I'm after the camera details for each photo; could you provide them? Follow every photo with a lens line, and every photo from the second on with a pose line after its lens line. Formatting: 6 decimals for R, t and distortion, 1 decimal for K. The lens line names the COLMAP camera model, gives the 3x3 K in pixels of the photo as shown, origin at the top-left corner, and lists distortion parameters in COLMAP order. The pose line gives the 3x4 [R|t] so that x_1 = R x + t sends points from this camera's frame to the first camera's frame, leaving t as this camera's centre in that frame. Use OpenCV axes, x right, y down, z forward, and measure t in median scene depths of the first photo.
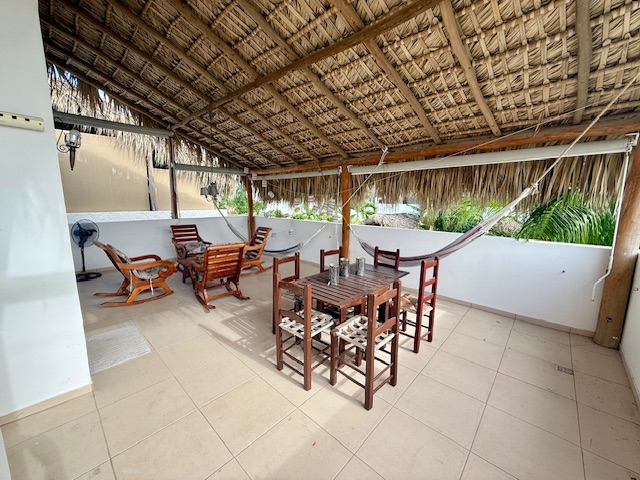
lens RADIAL K [[255.0, 0, 318.2], [0, 255.0, 240.1], [0, 0, 1]] dist [0.000425, -0.000245]
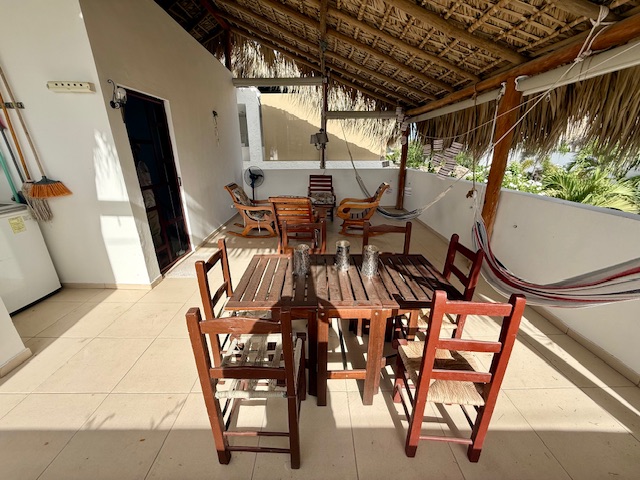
lens RADIAL K [[255.0, 0, 318.2], [0, 255.0, 240.1], [0, 0, 1]] dist [0.000425, -0.000245]
pose [[0.682669, 0.233914, -0.692277, 0.253254], [-0.106909, 0.969158, 0.222045, -0.033845], [0.722865, -0.077573, 0.686621, 0.273802]]
